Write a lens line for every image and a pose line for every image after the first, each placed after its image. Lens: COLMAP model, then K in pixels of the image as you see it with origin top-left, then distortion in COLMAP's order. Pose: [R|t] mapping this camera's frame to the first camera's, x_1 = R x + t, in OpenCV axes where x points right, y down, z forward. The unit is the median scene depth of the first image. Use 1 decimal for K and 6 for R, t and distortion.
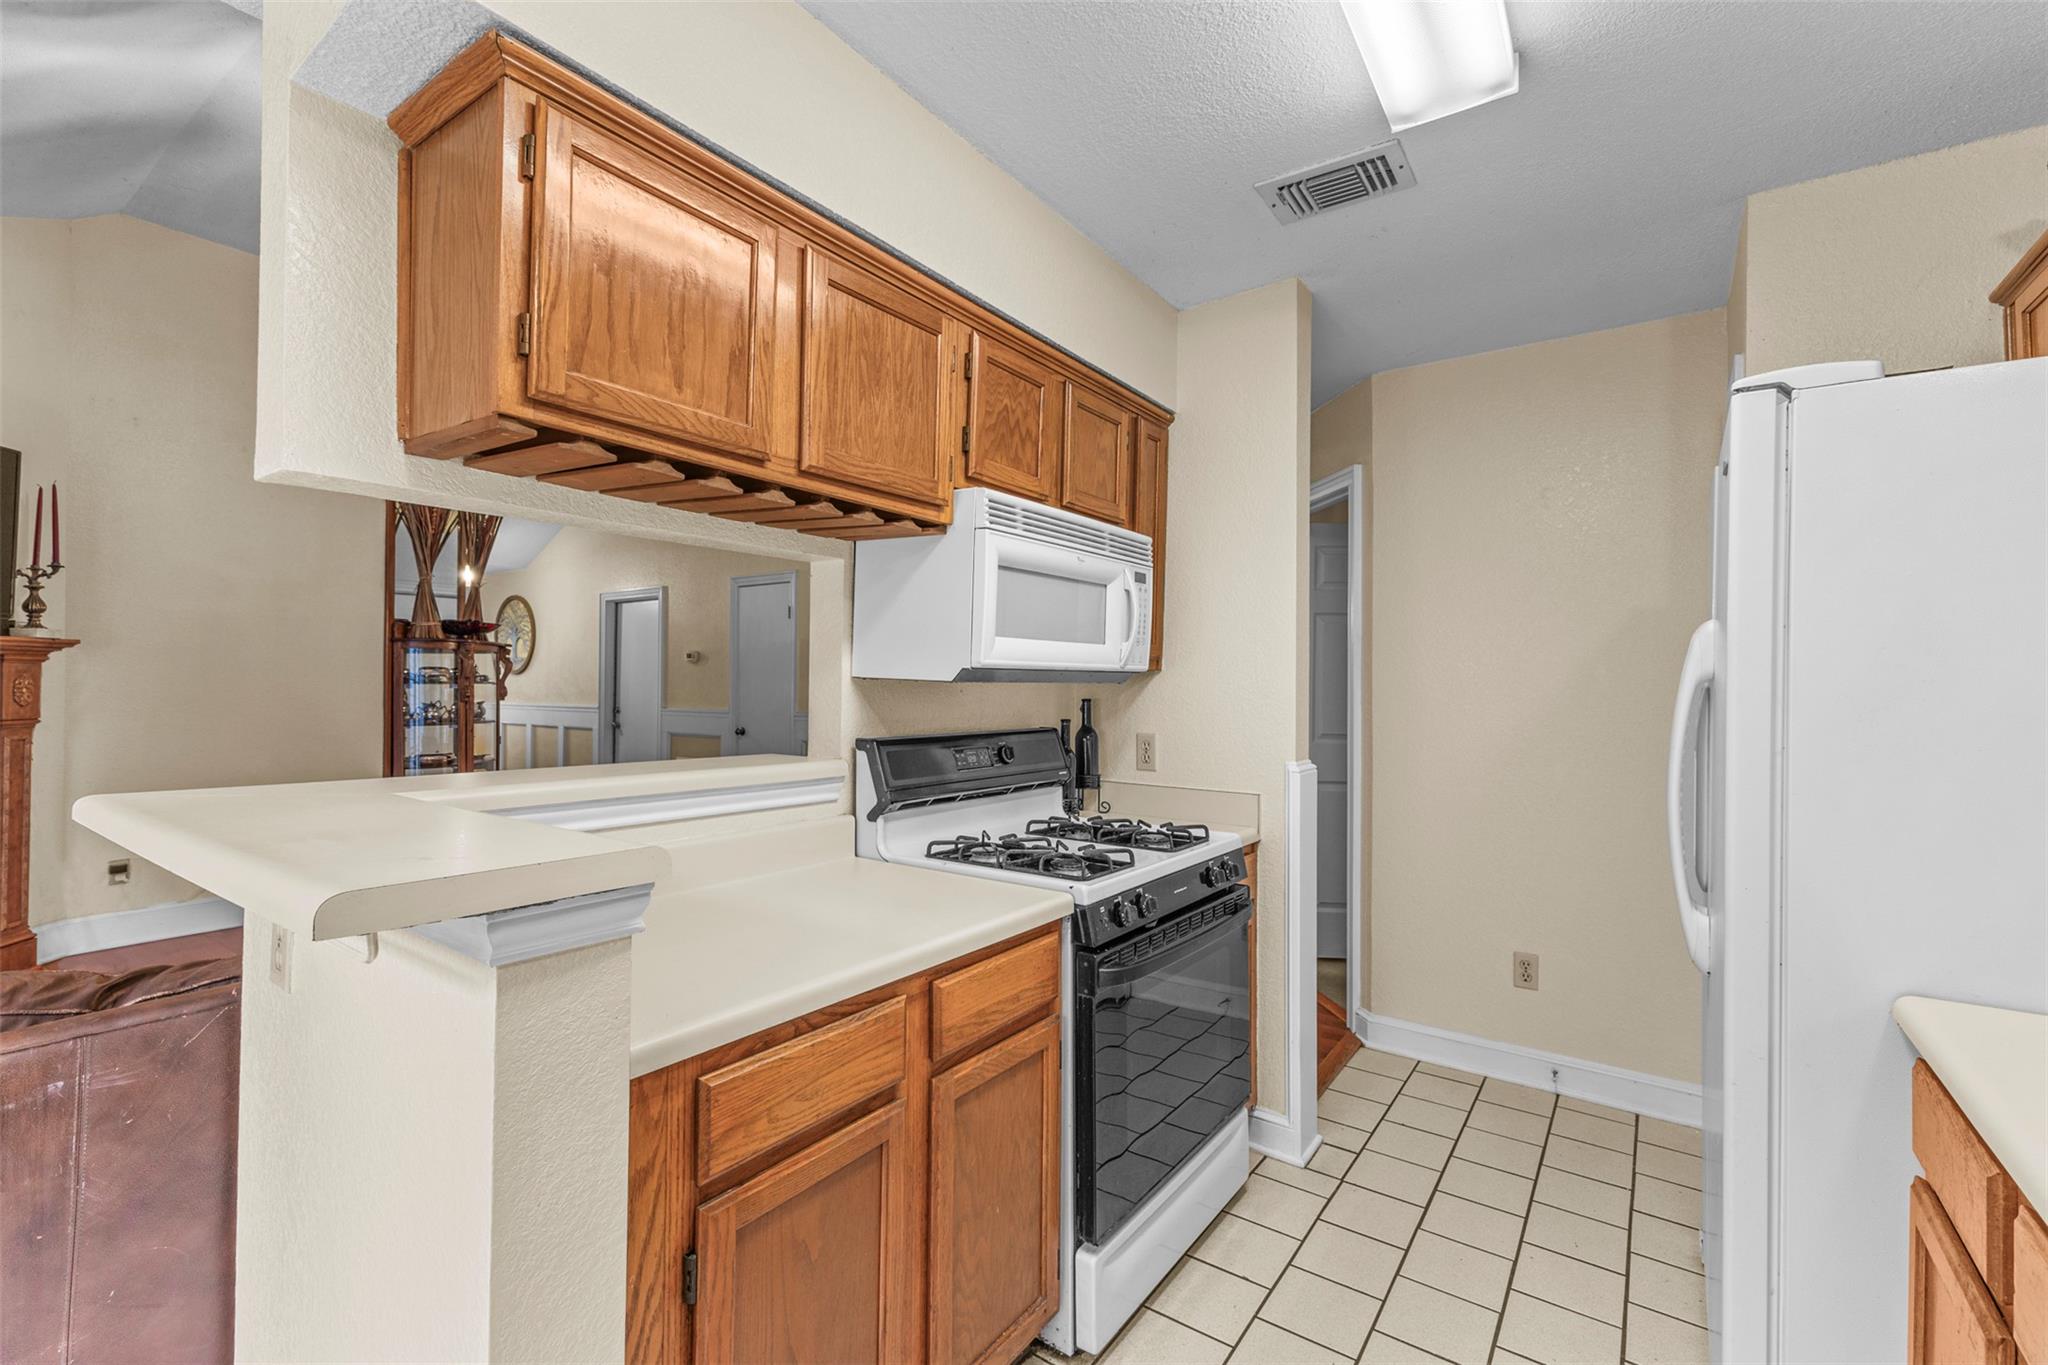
lens RADIAL K [[881.9, 0, 1025.3], [0, 881.9, 675.6], [0, 0, 1]] dist [0.010281, -0.003402]
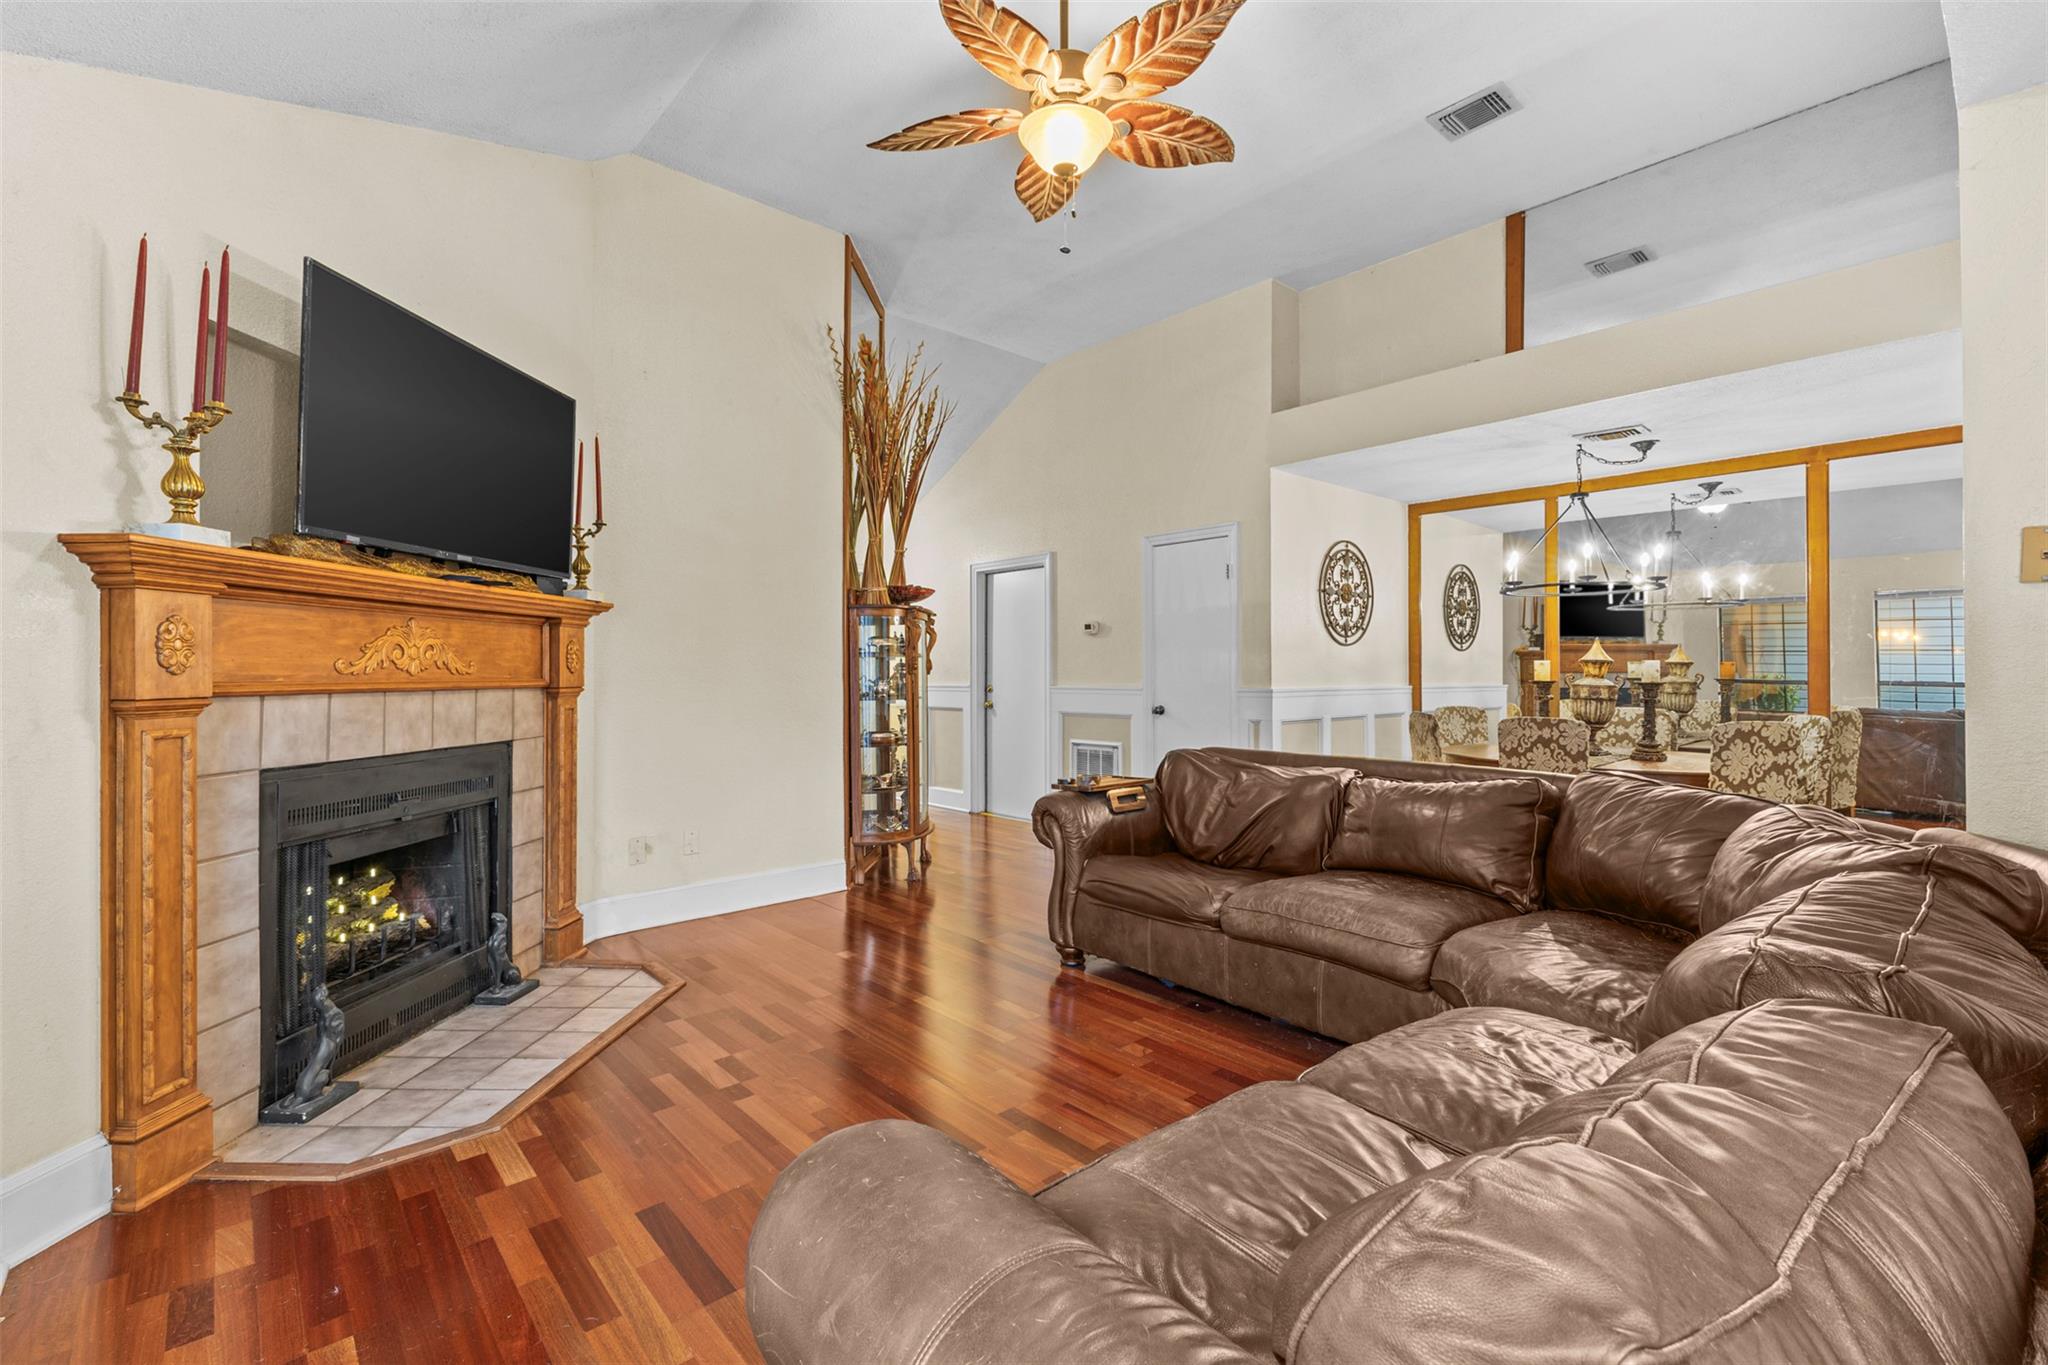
lens RADIAL K [[881.9, 0, 1019.3], [0, 881.9, 671.6], [0, 0, 1]] dist [0.010281, -0.003402]
pose [[0.974780, -0.008137, -0.223020, -0.903281], [0.009801, 0.999932, 0.006354, 0.062134], [0.222953, -0.008379, 0.974793, 0.373999]]
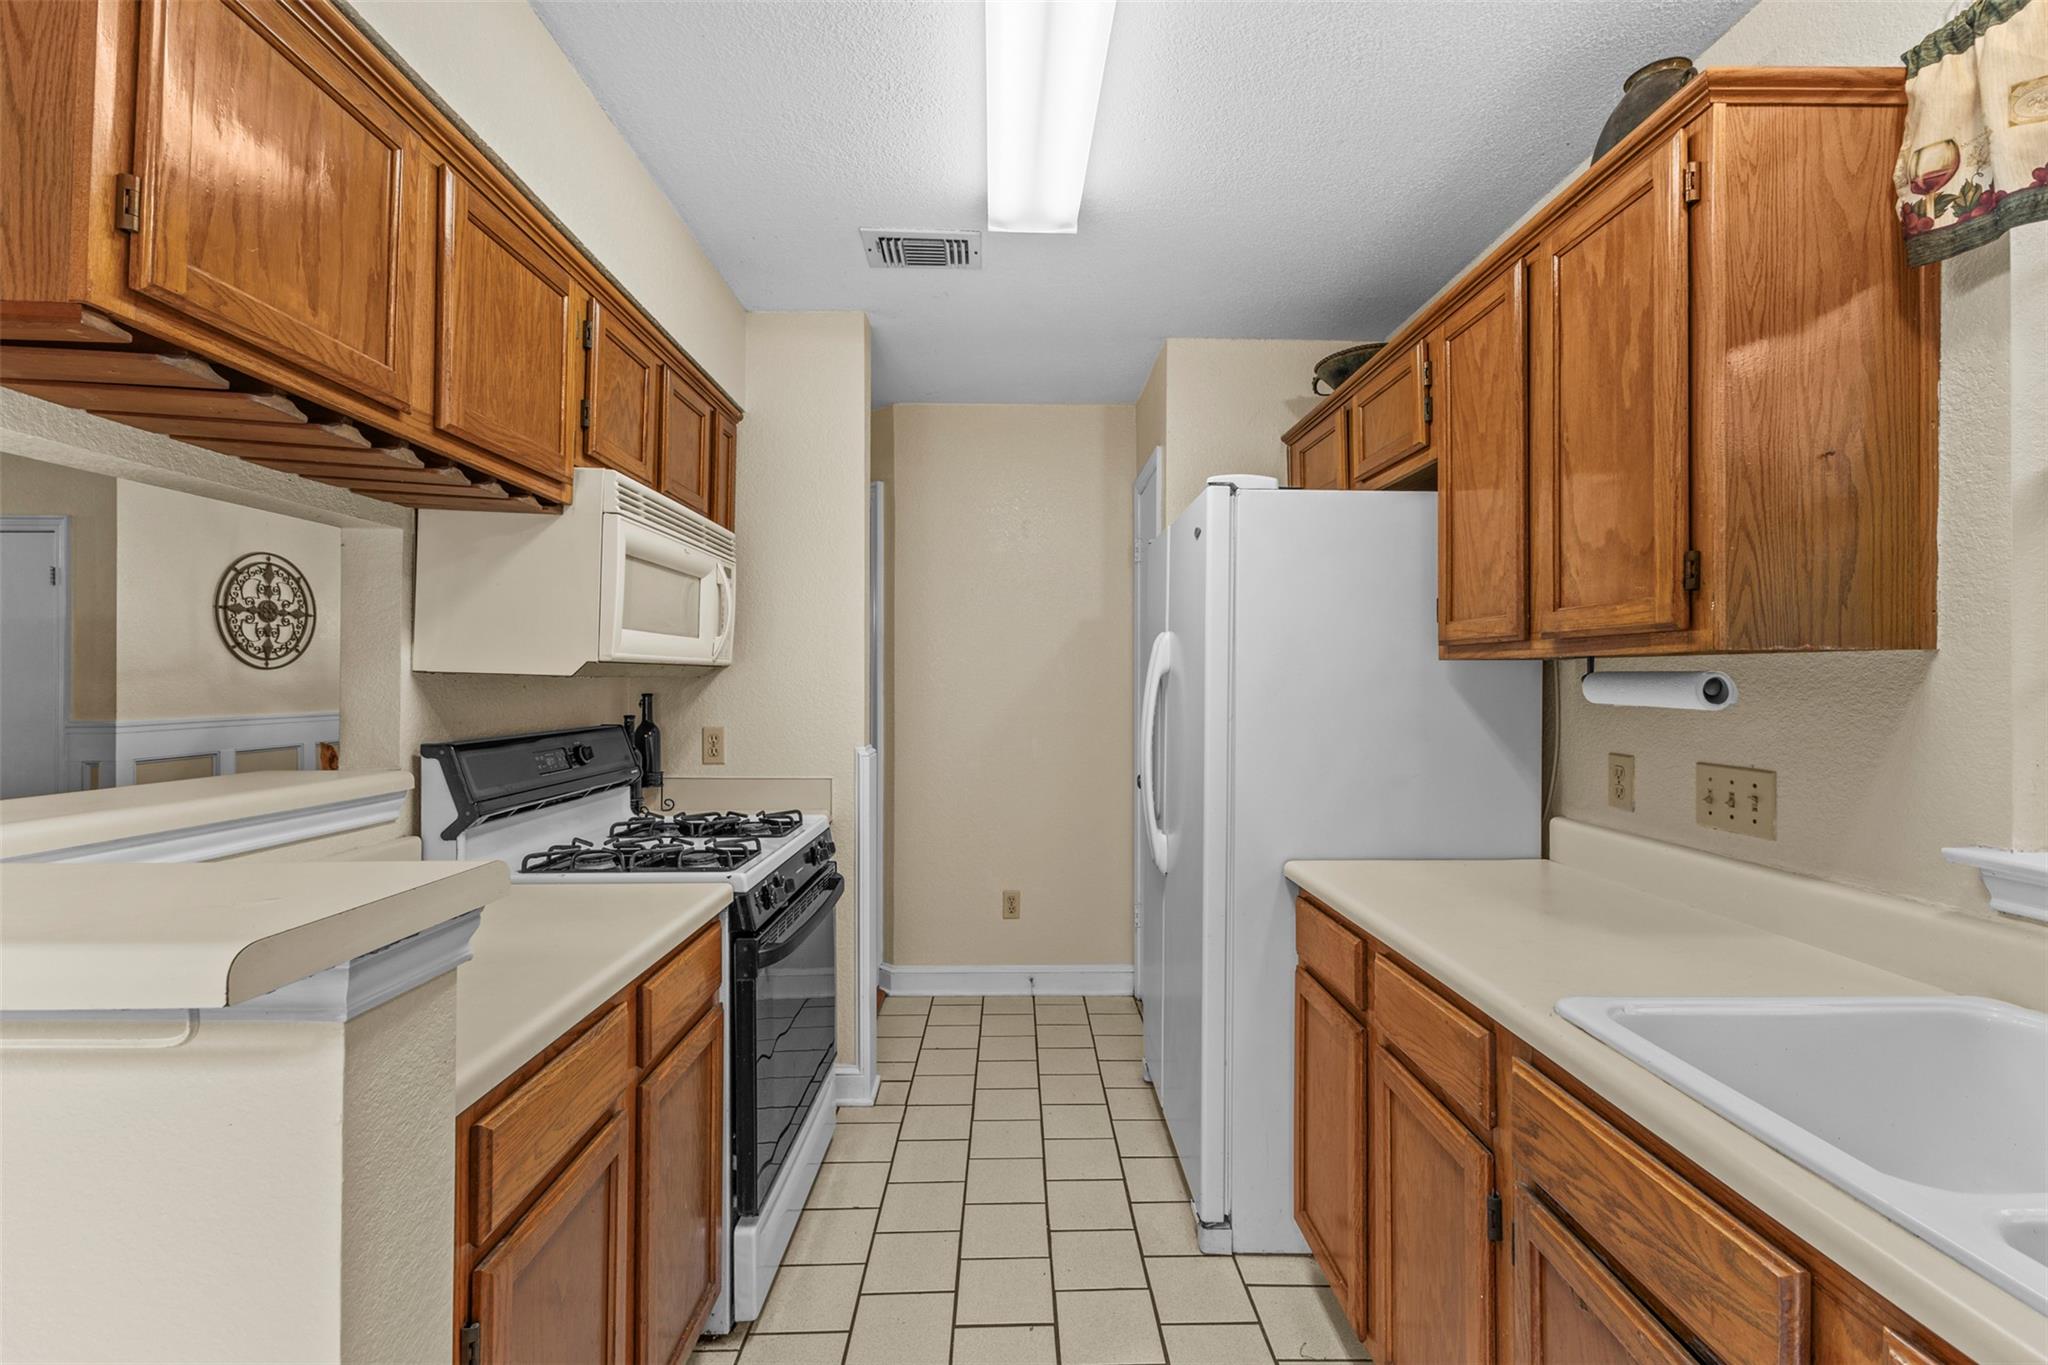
lens RADIAL K [[881.9, 0, 1029.5], [0, 881.9, 675.8], [0, 0, 1]] dist [0.010281, -0.003402]
pose [[0.798897, -0.003637, 0.601457, -0.253480], [-0.001296, 0.999969, 0.007768, -0.001259], [-0.601467, -0.006985, 0.798867, -0.021747]]
